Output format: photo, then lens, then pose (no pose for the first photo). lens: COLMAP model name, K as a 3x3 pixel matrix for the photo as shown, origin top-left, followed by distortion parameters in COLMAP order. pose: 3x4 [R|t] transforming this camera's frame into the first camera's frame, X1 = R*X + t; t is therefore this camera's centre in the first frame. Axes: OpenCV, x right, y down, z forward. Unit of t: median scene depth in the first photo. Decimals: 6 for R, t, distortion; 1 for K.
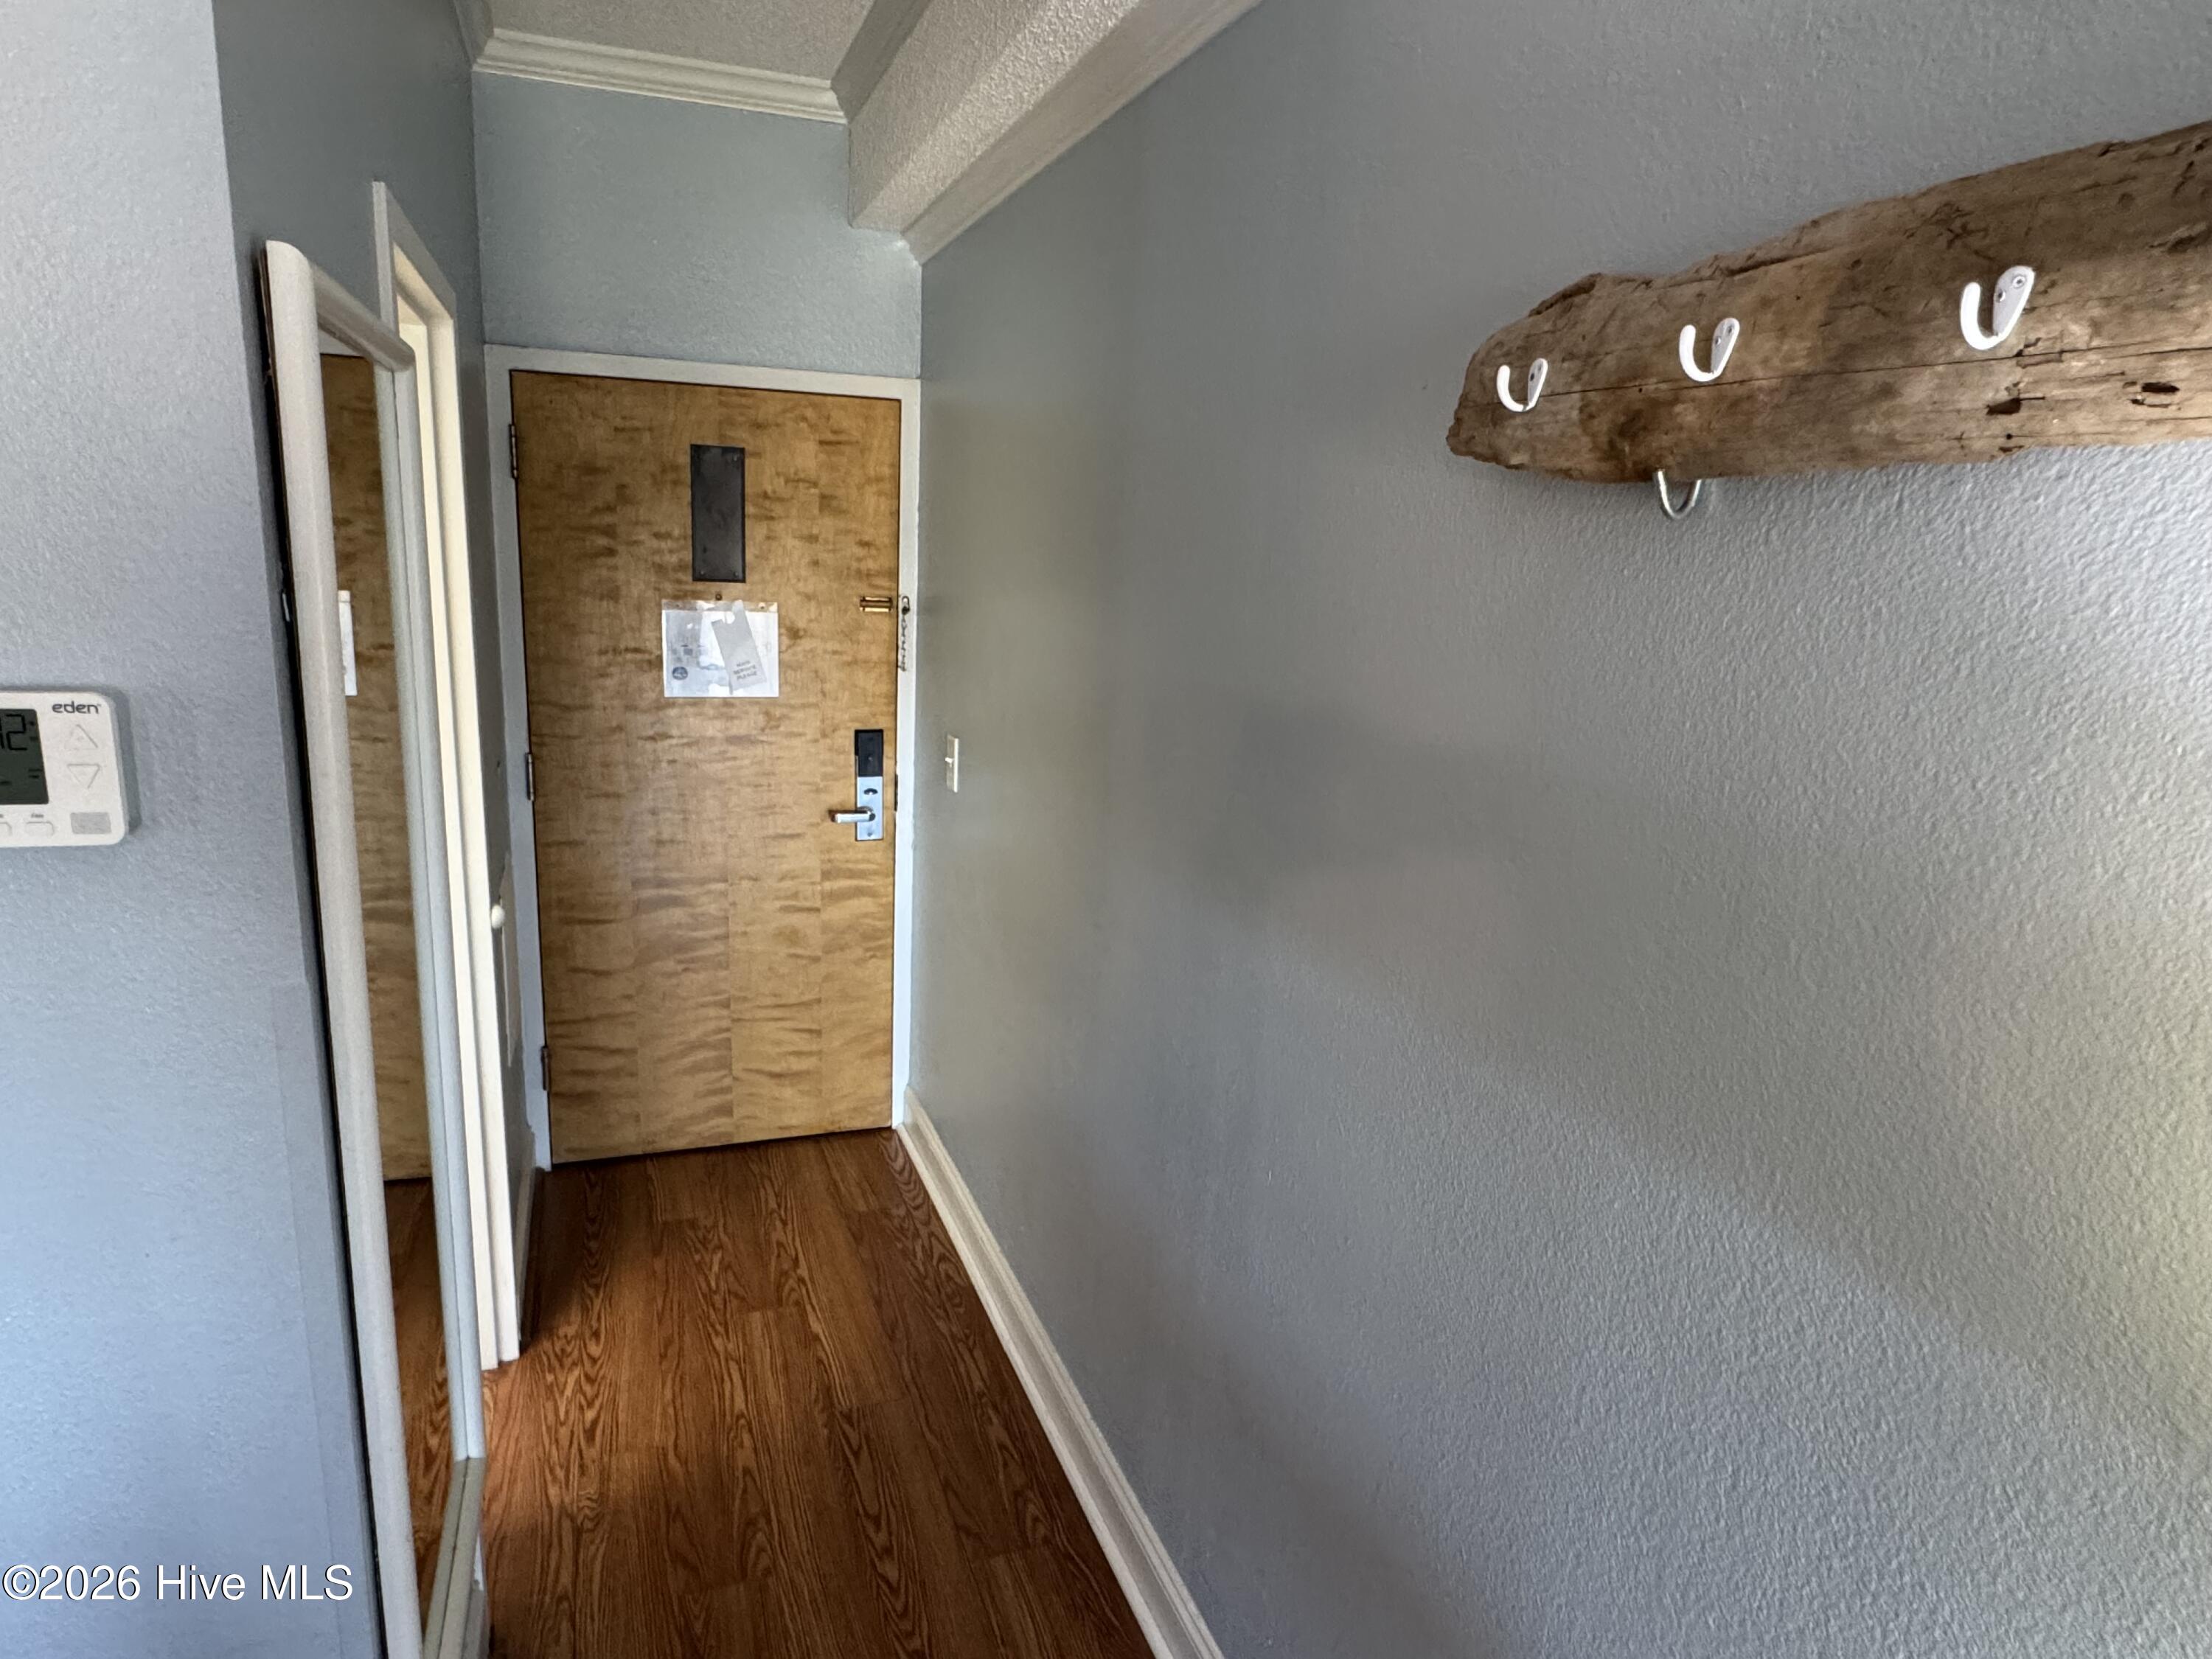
lens RADIAL K [[1289.2, 0, 1106.0], [0, 1289.2, 829.5], [0, 0, 1]] dist [0.001080, 0.000578]
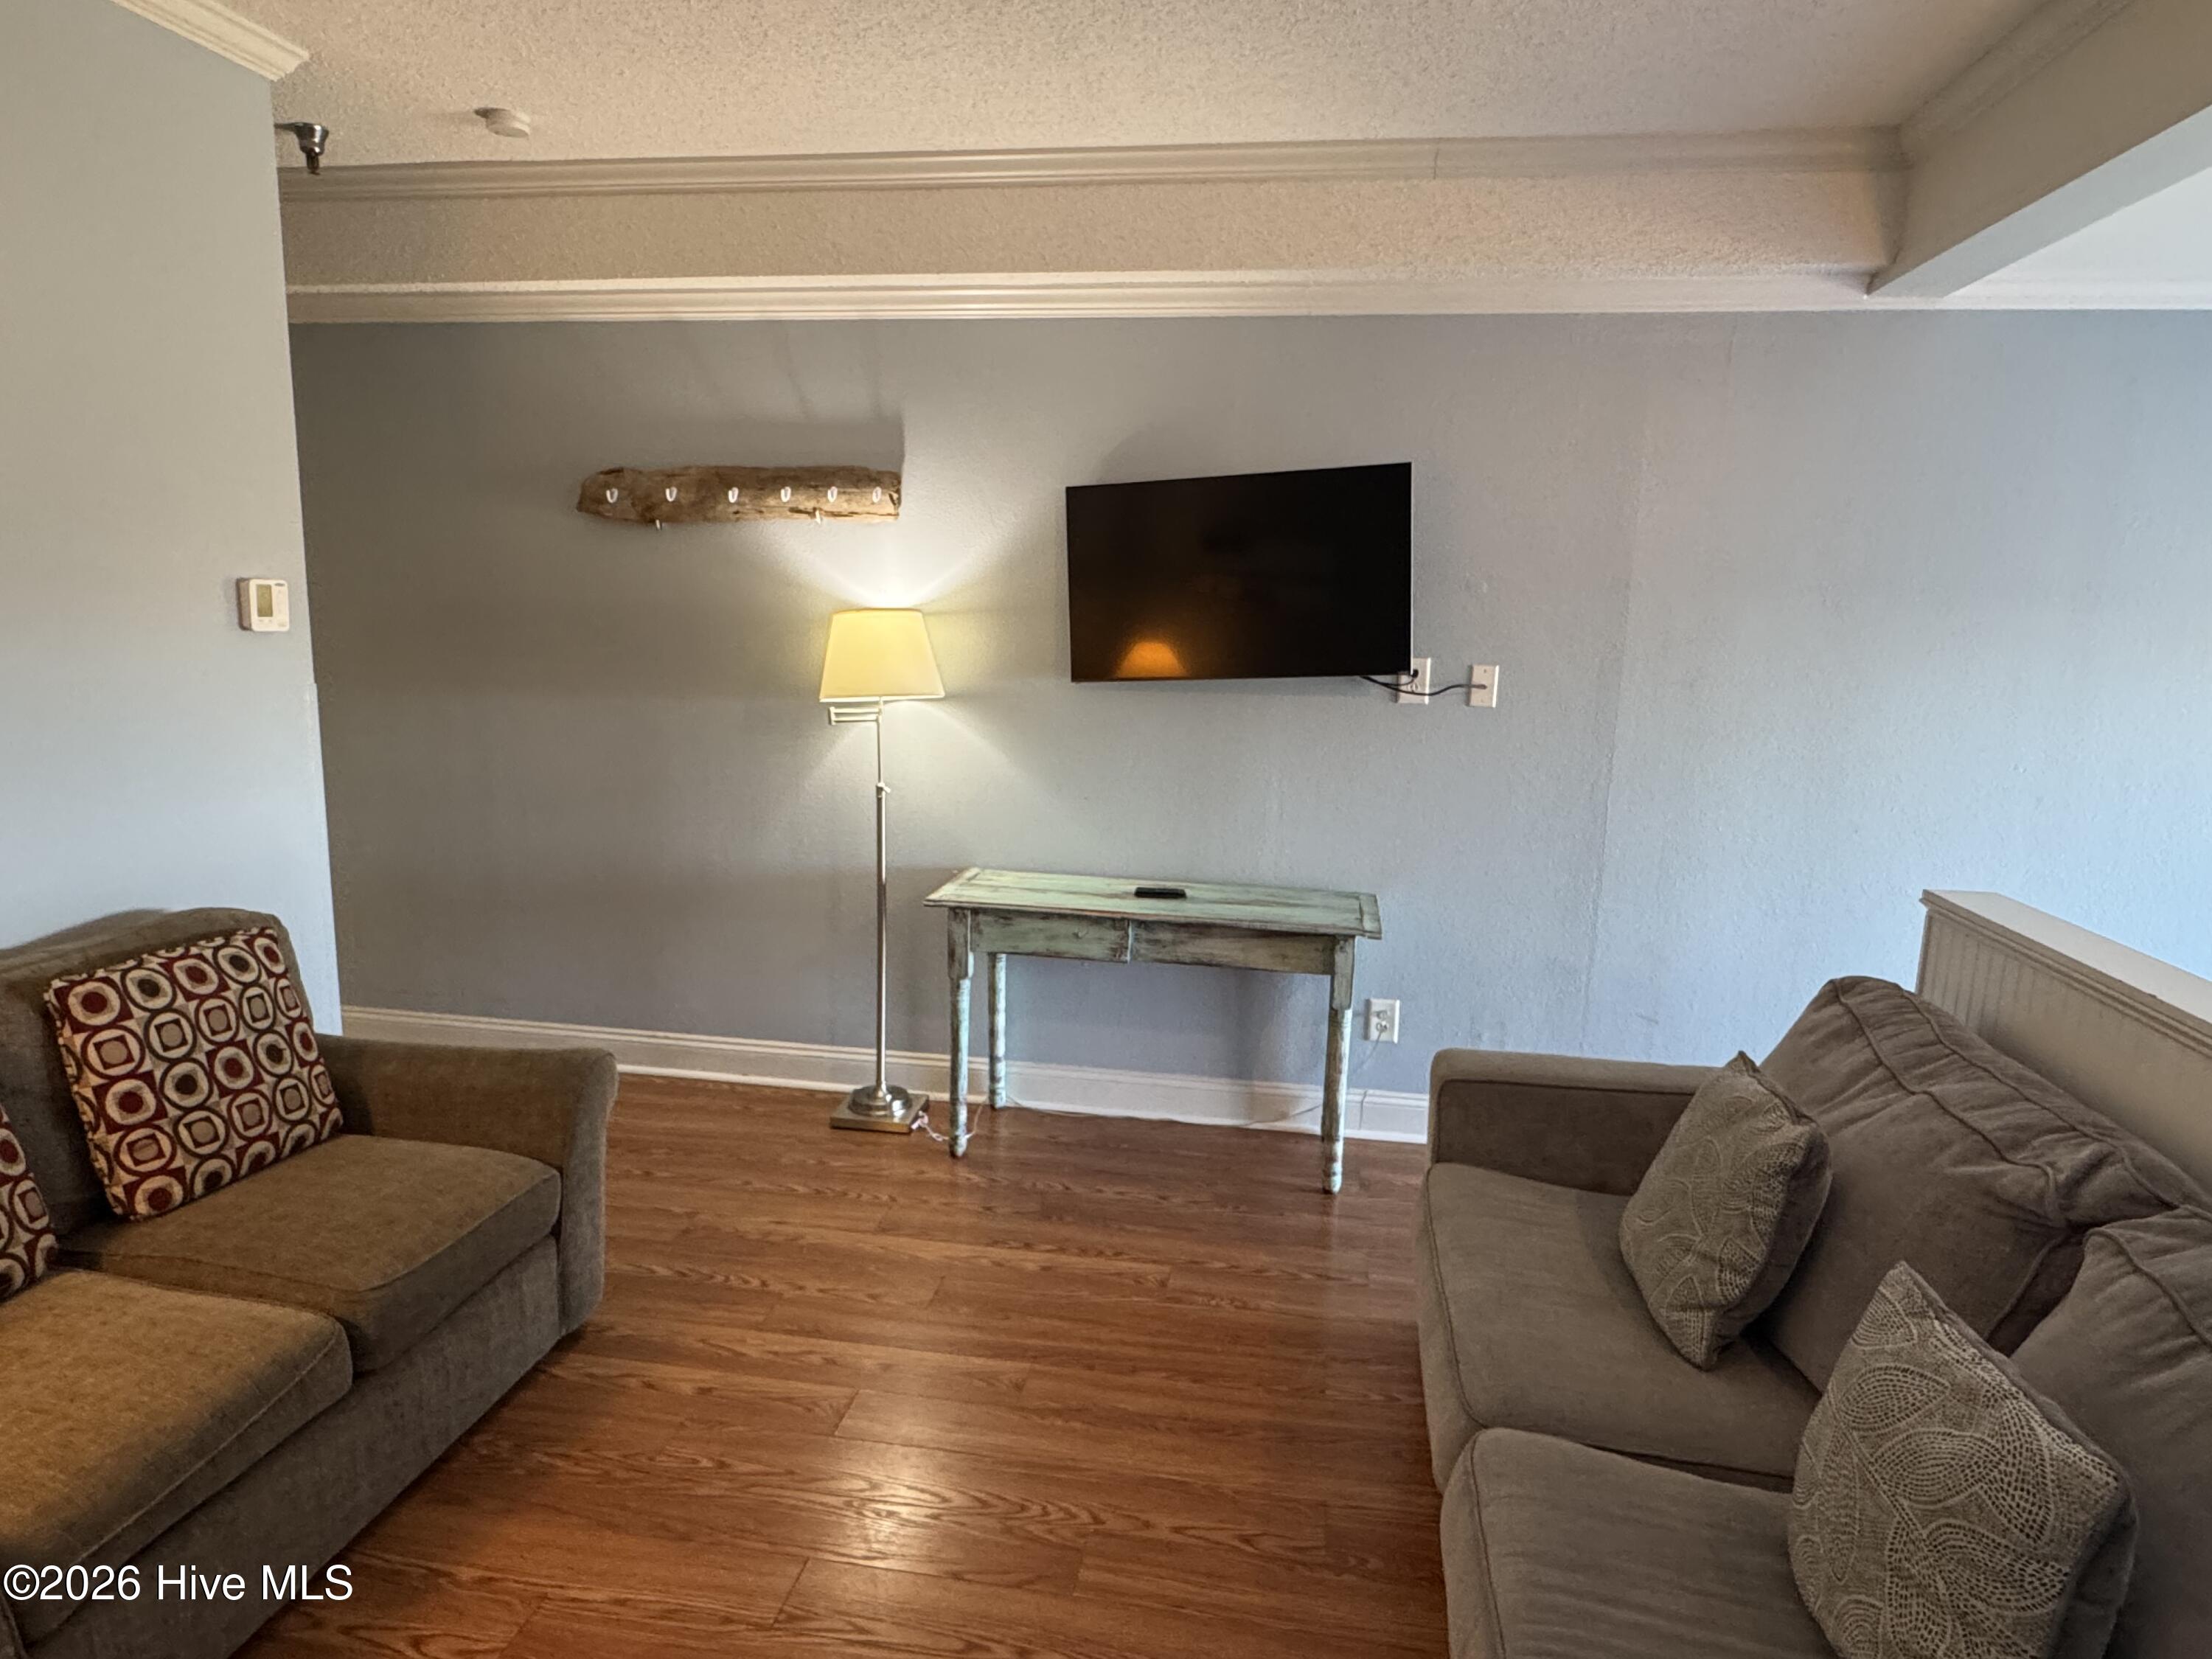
lens RADIAL K [[1289.2, 0, 1106.0], [0, 1289.2, 829.5], [0, 0, 1]] dist [0.001080, 0.000578]
pose [[0.501594, -0.177813, 0.846632, -2.547317], [0.184062, 0.978177, 0.096392, 0.558285], [-0.845295, 0.107483, 0.523377, -2.278969]]
